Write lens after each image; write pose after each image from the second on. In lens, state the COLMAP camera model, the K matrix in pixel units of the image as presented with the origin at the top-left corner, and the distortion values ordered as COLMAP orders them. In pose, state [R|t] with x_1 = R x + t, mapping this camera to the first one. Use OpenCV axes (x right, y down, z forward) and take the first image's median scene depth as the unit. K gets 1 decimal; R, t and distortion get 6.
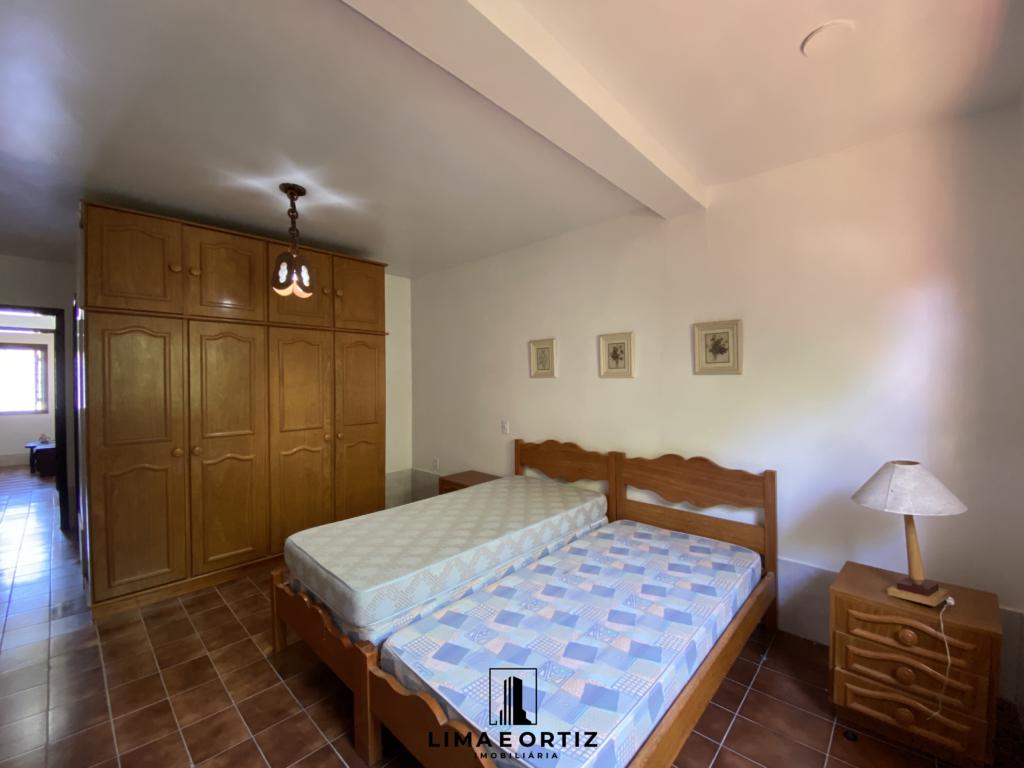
lens RADIAL K [[418.5, 0, 508.4], [0, 418.5, 384.8], [0, 0, 1]] dist [0.015611, -0.018395]
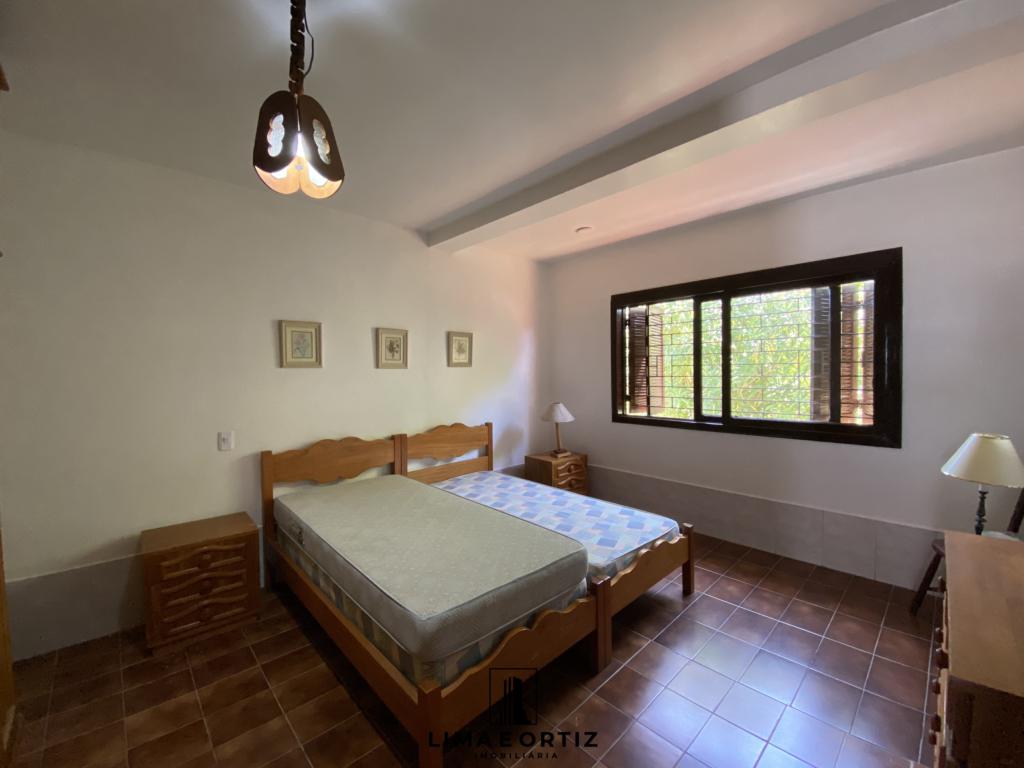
lens RADIAL K [[418.5, 0, 508.4], [0, 418.5, 384.8], [0, 0, 1]] dist [0.015611, -0.018395]
pose [[0.058127, -0.030677, 0.997838, -0.870965], [0.024192, 0.999278, 0.029312, 0.001434], [-0.998016, 0.022435, 0.058827, 0.650101]]
